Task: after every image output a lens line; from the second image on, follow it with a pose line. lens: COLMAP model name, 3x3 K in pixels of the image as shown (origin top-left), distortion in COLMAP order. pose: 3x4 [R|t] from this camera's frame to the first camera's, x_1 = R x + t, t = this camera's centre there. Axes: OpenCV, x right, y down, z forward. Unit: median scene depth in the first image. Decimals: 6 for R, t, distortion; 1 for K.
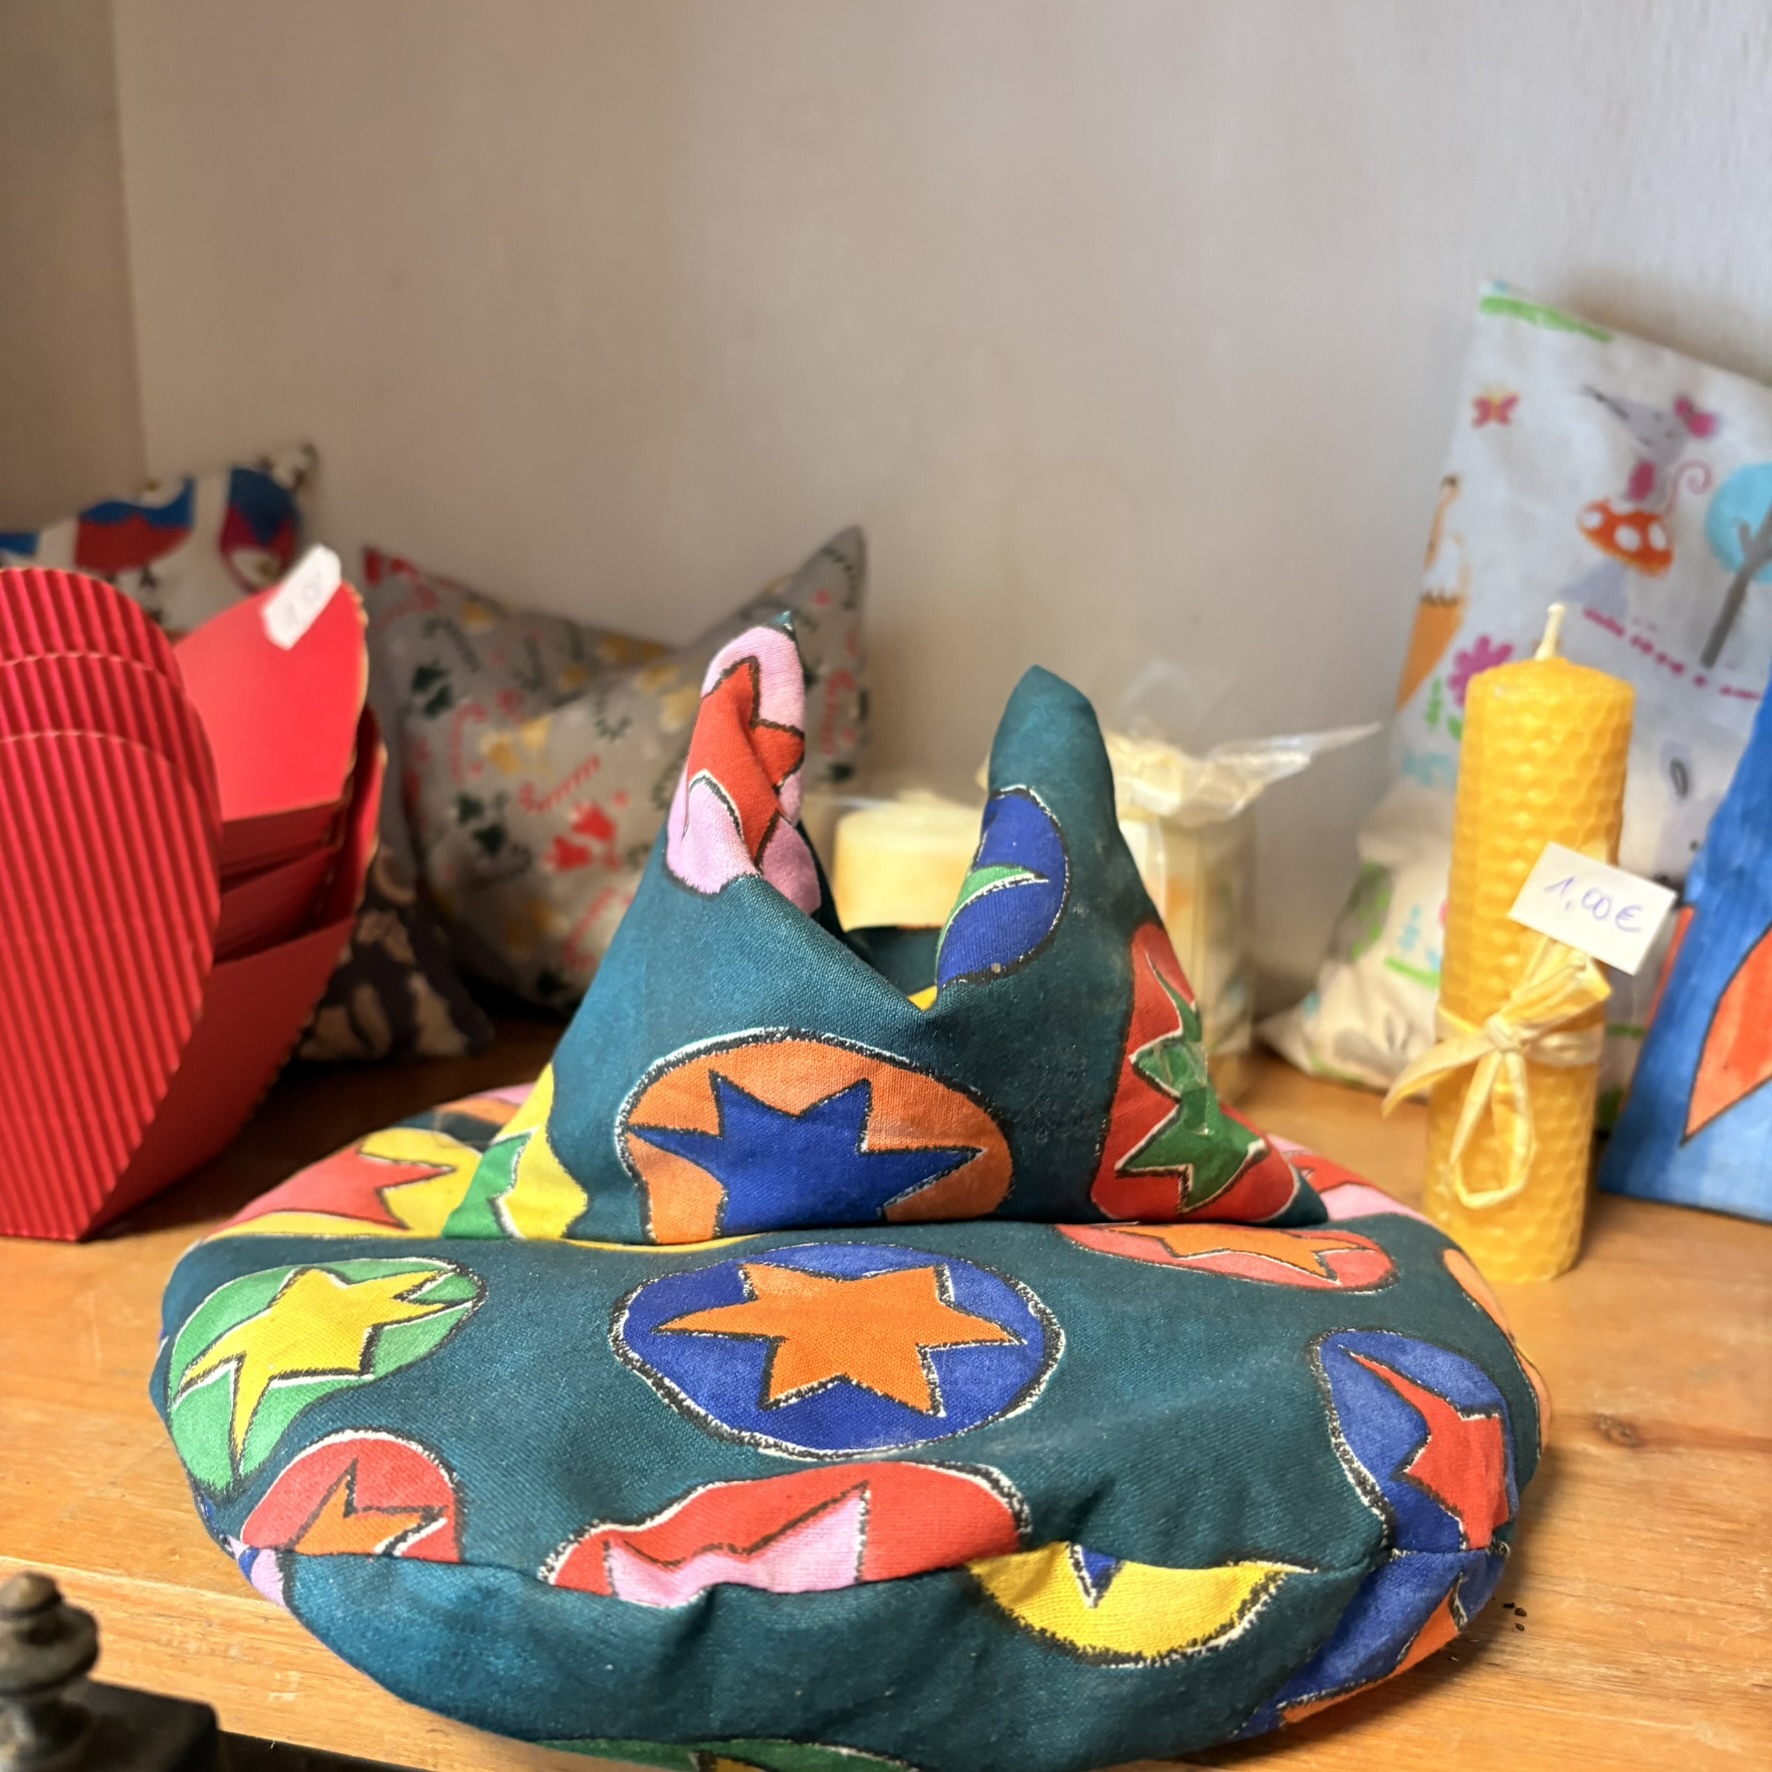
lens RADIAL K [[1817.8, 0, 902.7], [0, 1817.8, 869.4], [0, 0, 1]] dist [0.000222, 0.000000]
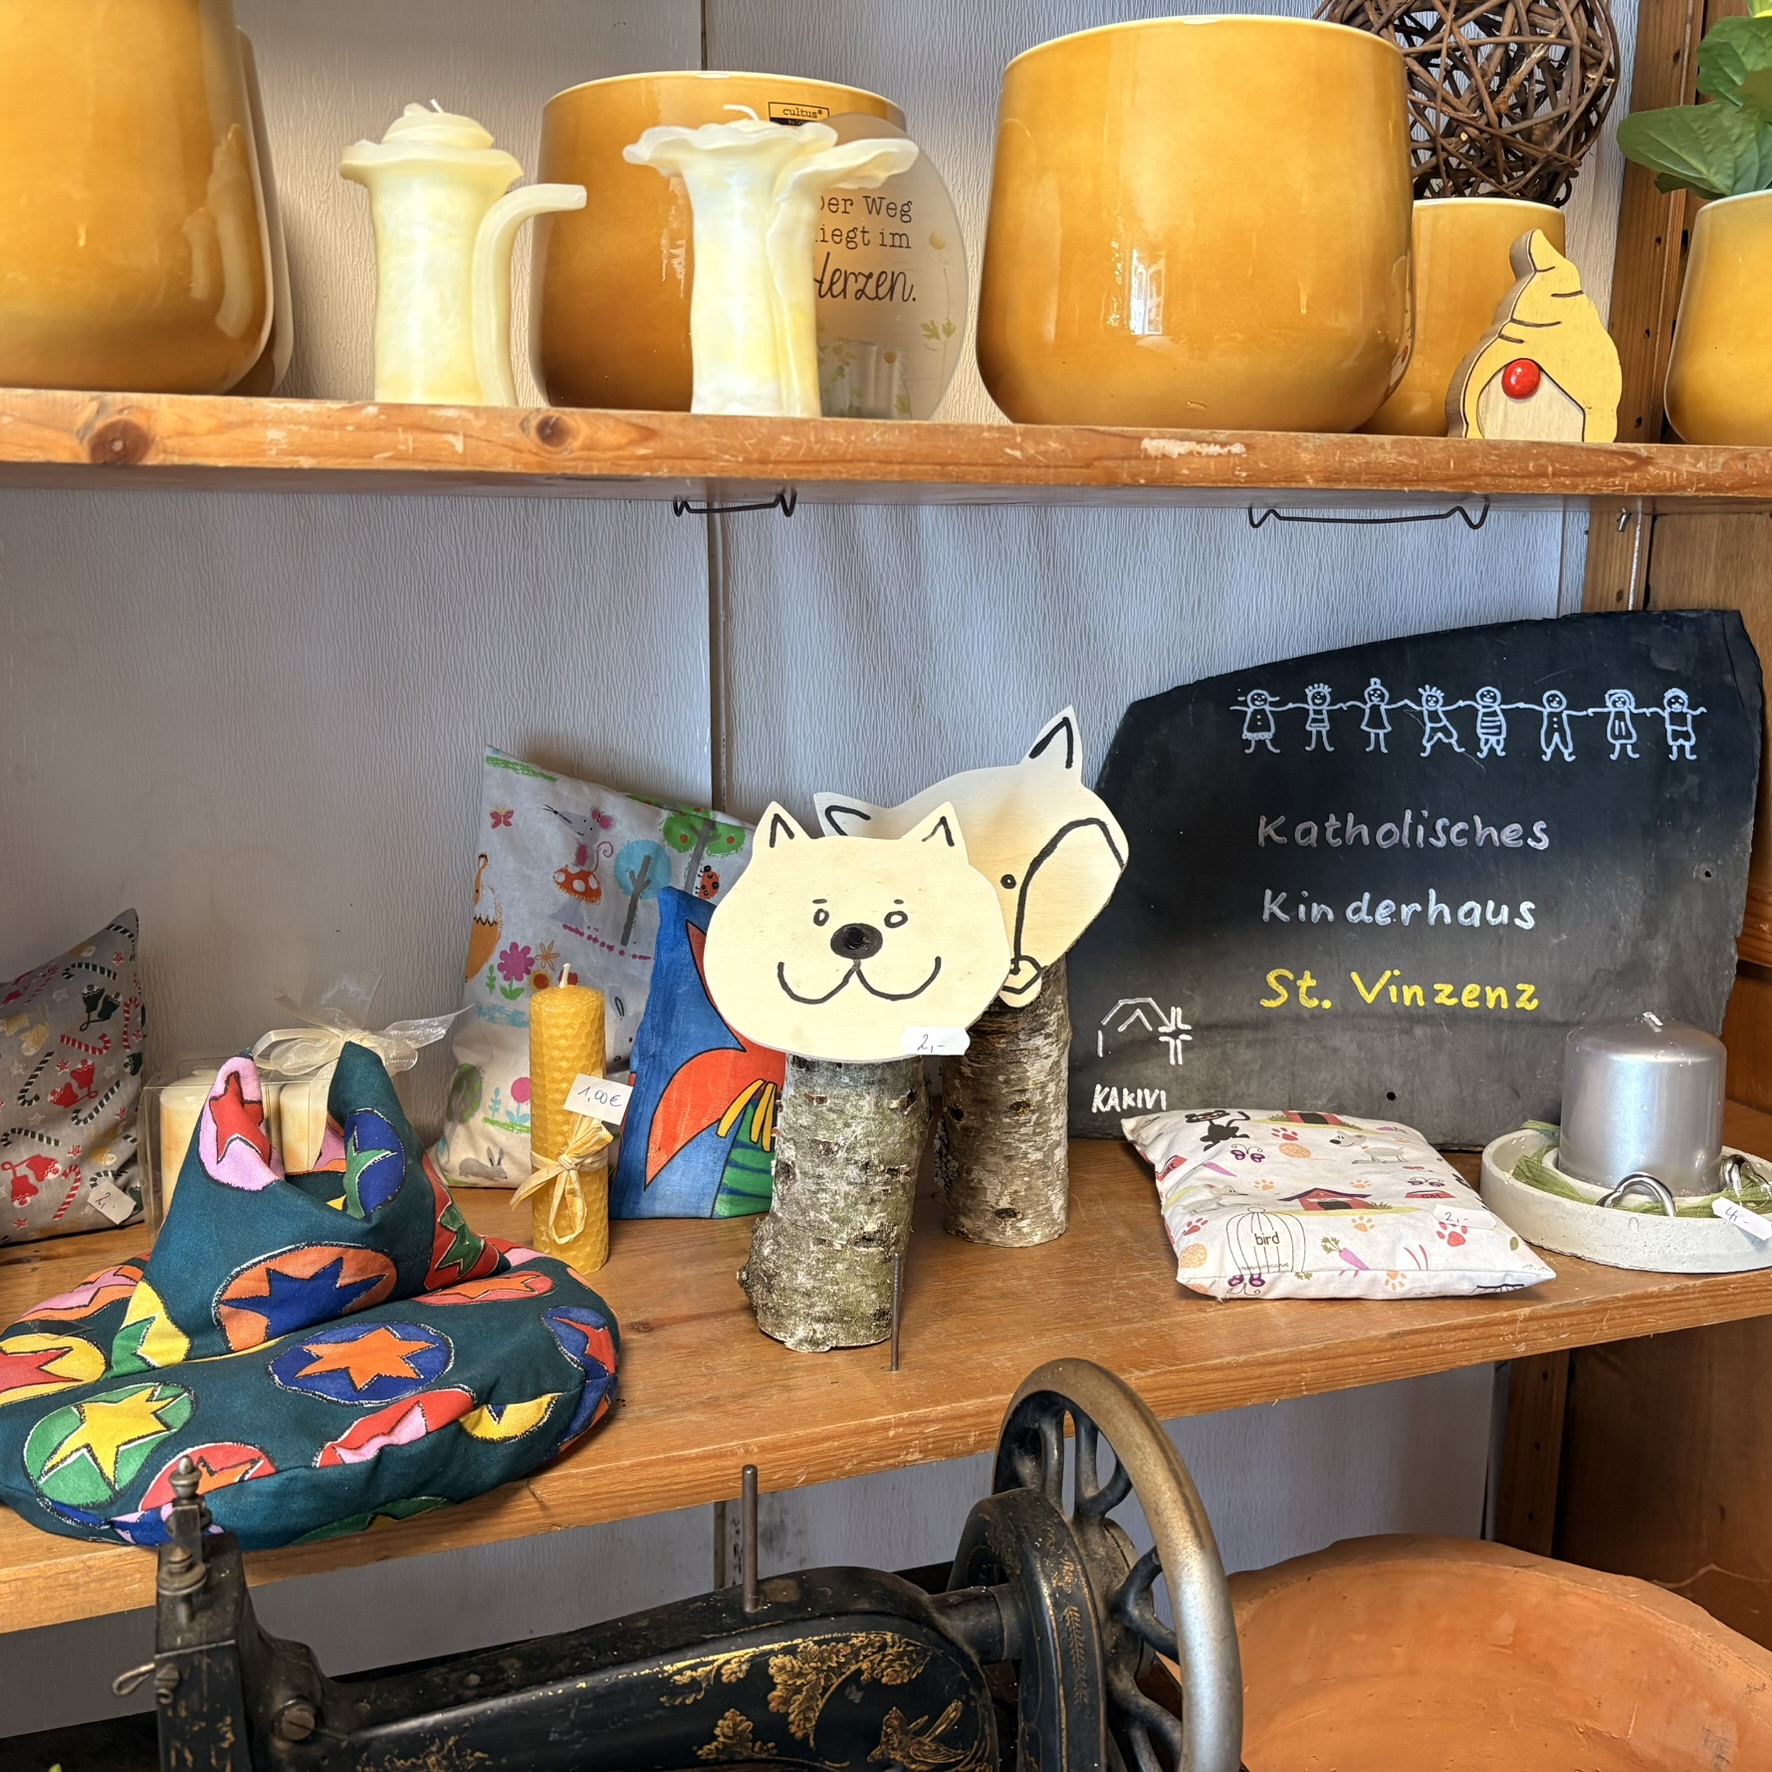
lens RADIAL K [[1817.8, 0, 896.0], [0, 1817.8, 890.7], [0, 0, 1]] dist [0.000222, 0.000000]
pose [[0.824564, -0.121222, 0.552630, -0.597088], [0.116369, 0.992230, 0.044019, -0.332603], [-0.553672, 0.028013, 0.832264, -1.215631]]
